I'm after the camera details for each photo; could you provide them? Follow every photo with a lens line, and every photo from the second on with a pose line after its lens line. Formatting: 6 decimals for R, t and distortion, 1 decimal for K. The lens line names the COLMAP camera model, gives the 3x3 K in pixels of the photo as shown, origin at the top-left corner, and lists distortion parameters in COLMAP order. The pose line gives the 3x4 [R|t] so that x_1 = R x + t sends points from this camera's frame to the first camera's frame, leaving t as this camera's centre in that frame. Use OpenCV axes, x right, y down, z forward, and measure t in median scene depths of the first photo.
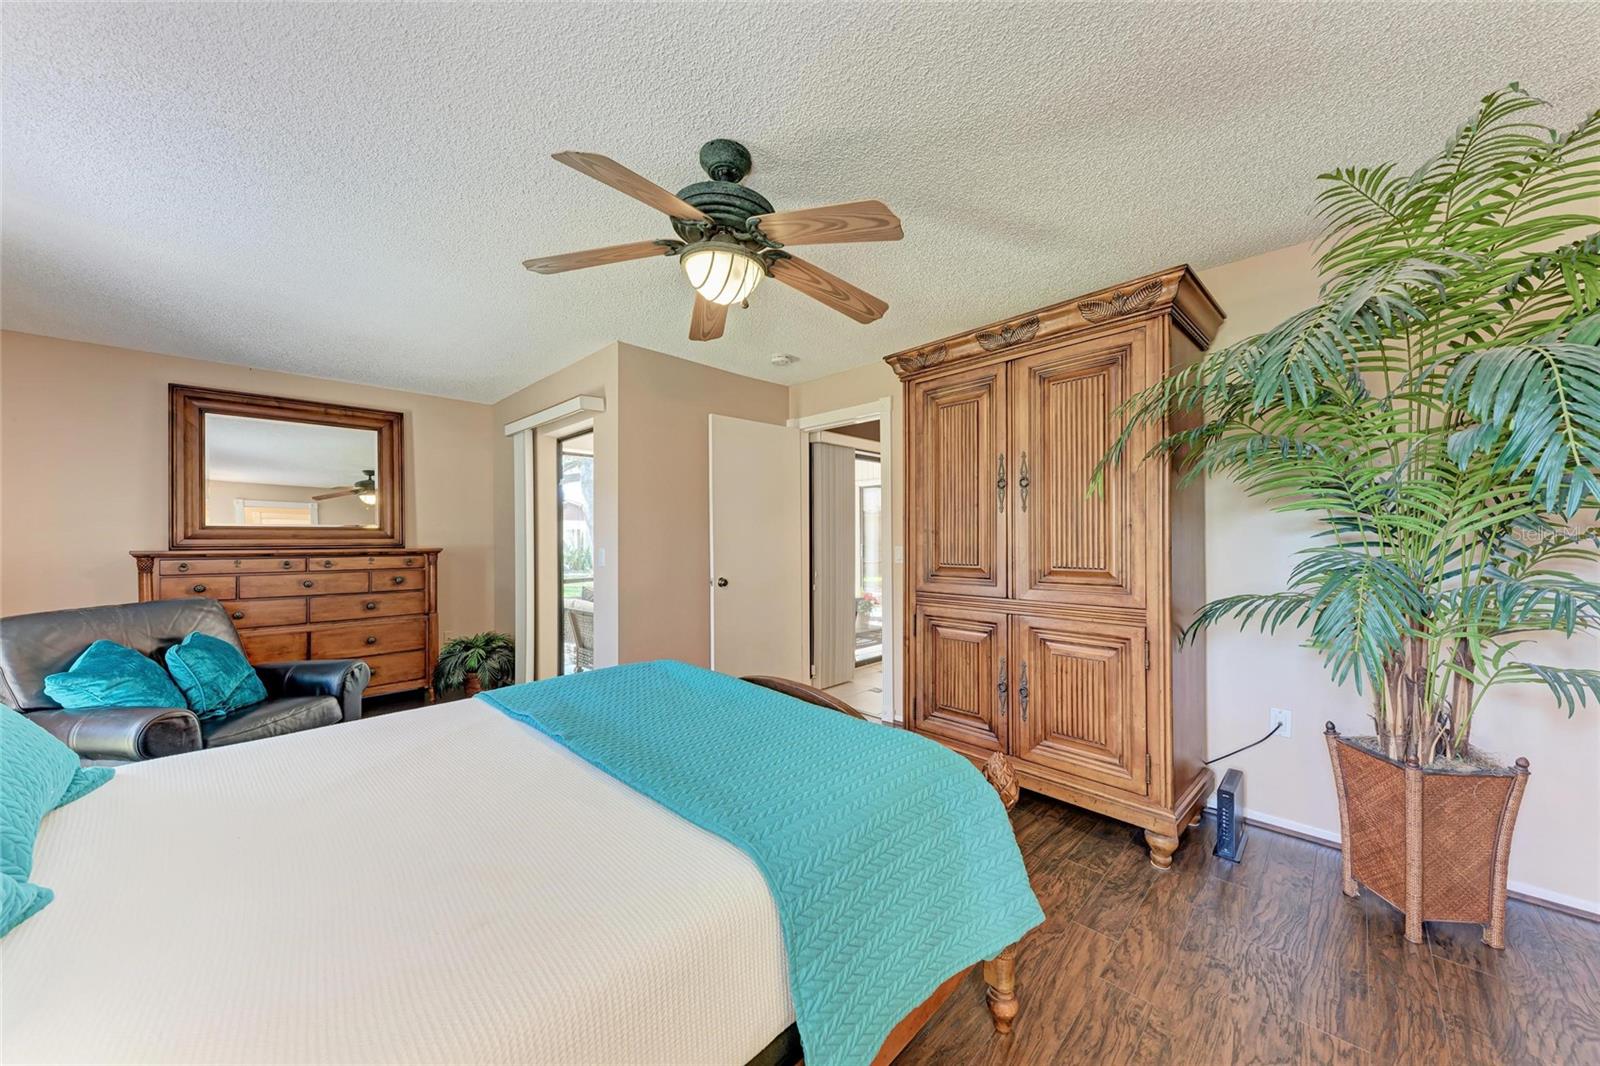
lens RADIAL K [[570.7, 0, 804.8], [0, 570.7, 541.5], [0, 0, 1]] dist [0.004741, -0.001709]
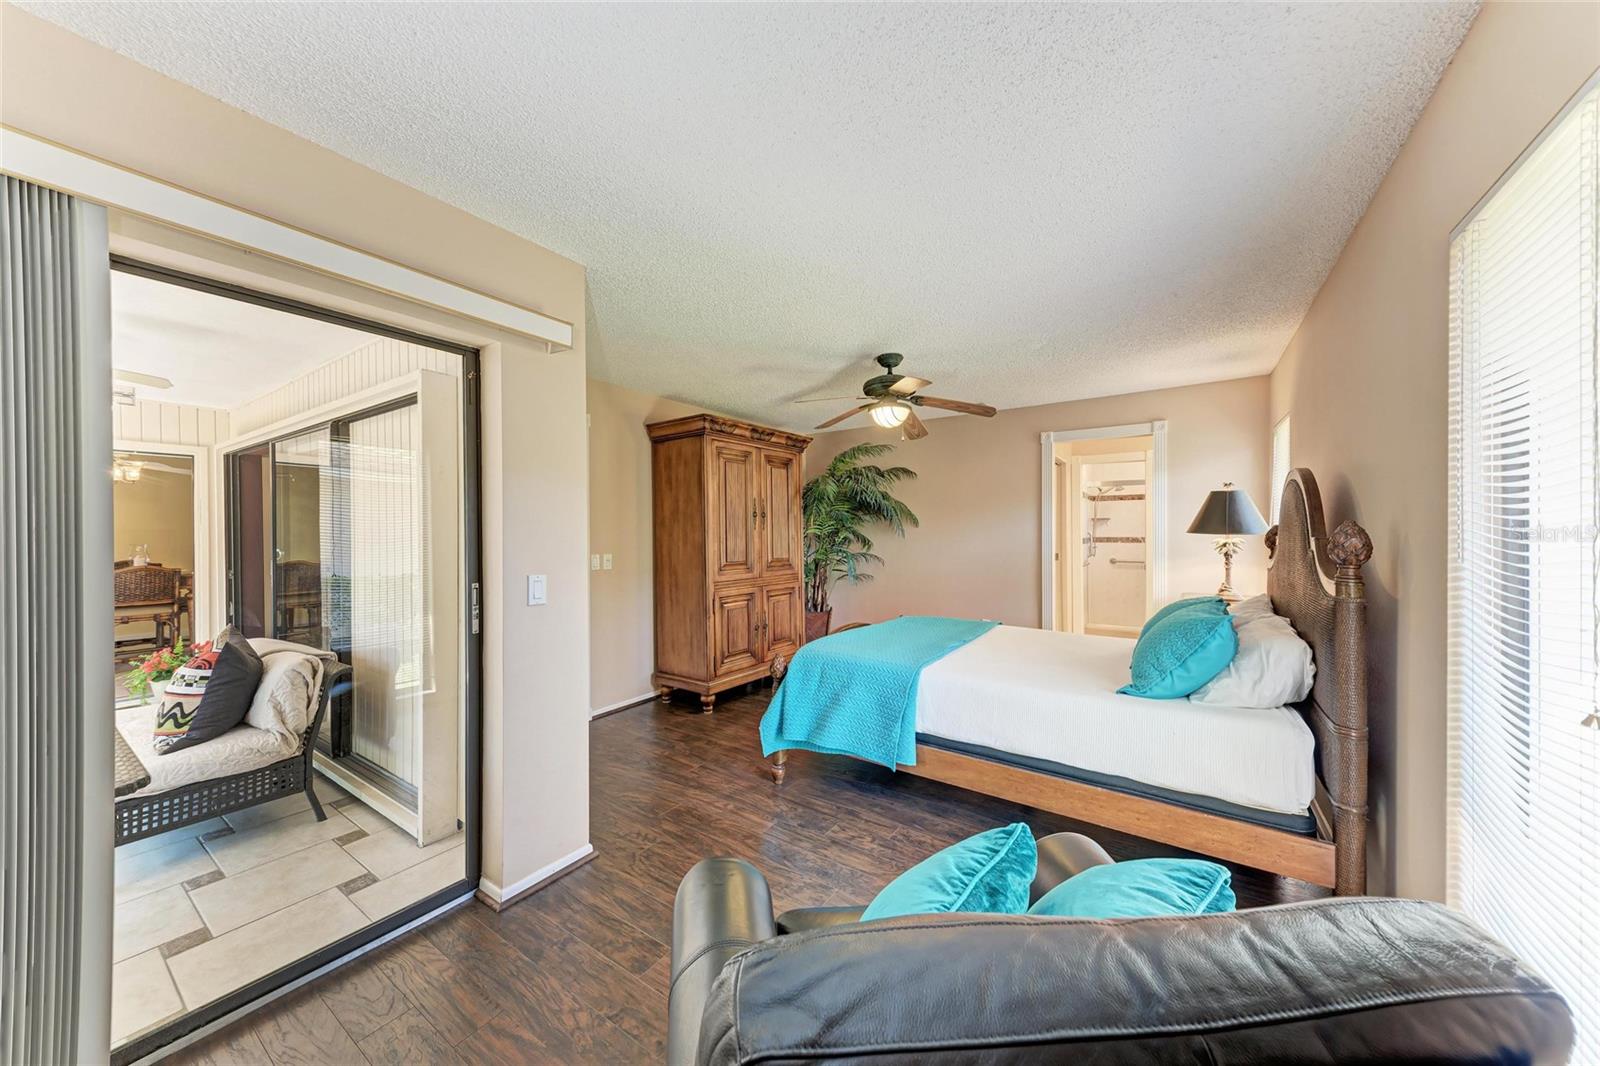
lens RADIAL K [[545.0, 0, 802.7], [0, 545.0, 530.4], [0, 0, 1]] dist [0.010039, -0.001409]
pose [[-0.179394, 0.008713, 0.983739, -1.334565], [0.008020, 0.999941, -0.007394, -0.037164], [-0.983745, 0.006563, -0.179453, 1.135070]]
